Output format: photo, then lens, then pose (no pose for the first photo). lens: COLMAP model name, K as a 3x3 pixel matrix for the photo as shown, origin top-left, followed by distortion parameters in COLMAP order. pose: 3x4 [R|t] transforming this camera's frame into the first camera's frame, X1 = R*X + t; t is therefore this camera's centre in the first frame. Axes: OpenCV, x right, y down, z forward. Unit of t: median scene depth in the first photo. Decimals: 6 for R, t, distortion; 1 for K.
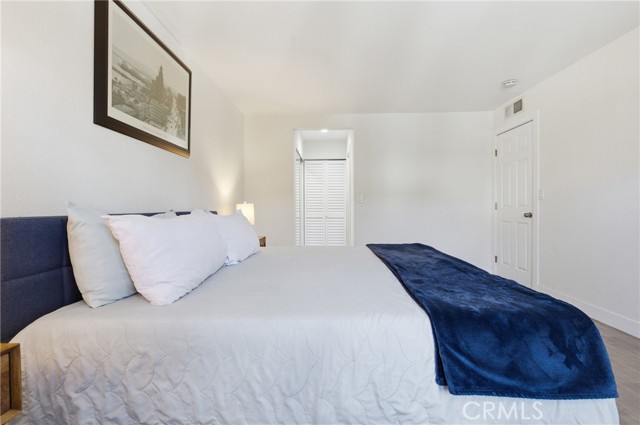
lens RADIAL K [[293.2, 0, 319.7], [0, 293.2, 209.8], [0, 0, 1]] dist [0.000086, -0.002000]
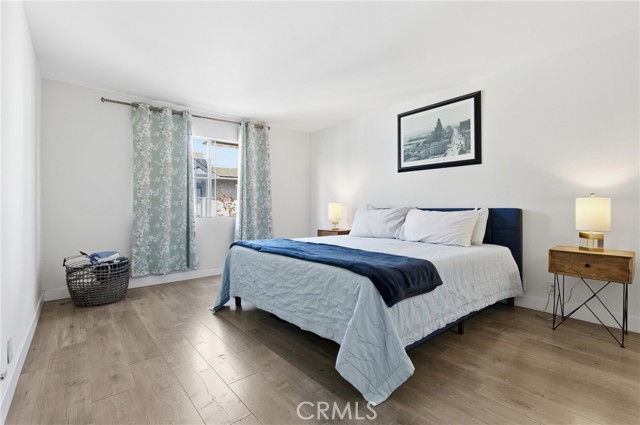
lens RADIAL K [[293.2, 0, 323.3], [0, 293.2, 215.1], [0, 0, 1]] dist [0.000086, -0.002000]
pose [[-0.733944, 0.033222, -0.678397, 1.105460], [0.009811, 0.999217, 0.038319, -0.022011], [0.679139, 0.021468, -0.733696, 1.852780]]
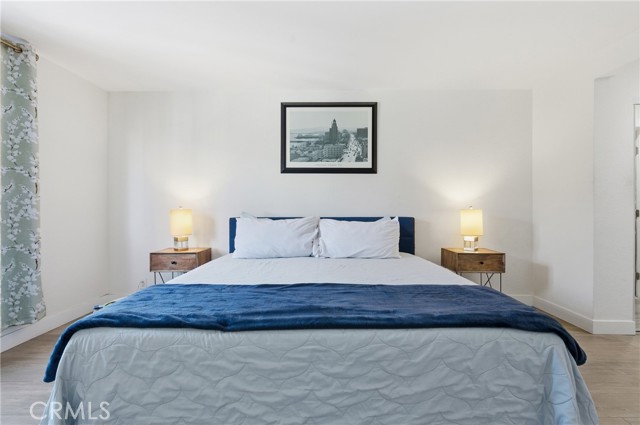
lens RADIAL K [[293.2, 0, 319.9], [0, 293.2, 209.7], [0, 0, 1]] dist [0.000086, -0.002000]
pose [[0.035896, 0.014484, -0.999251, 1.006537], [-0.003113, 0.999892, 0.014381, -0.052035], [0.999351, 0.002595, 0.035937, 0.912738]]
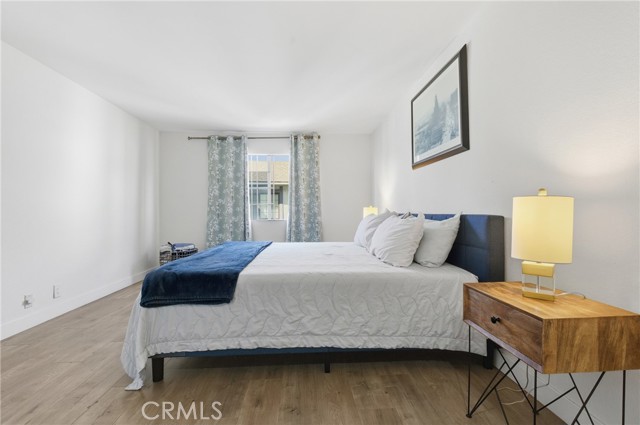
lens RADIAL K [[293.2, 0, 321.6], [0, 293.2, 215.9], [0, 0, 1]] dist [0.000086, -0.002000]
pose [[-0.994471, 0.018548, -0.103363, 0.075472], [0.016691, 0.999684, 0.018805, -0.014387], [0.103679, 0.016975, -0.994466, 2.280842]]
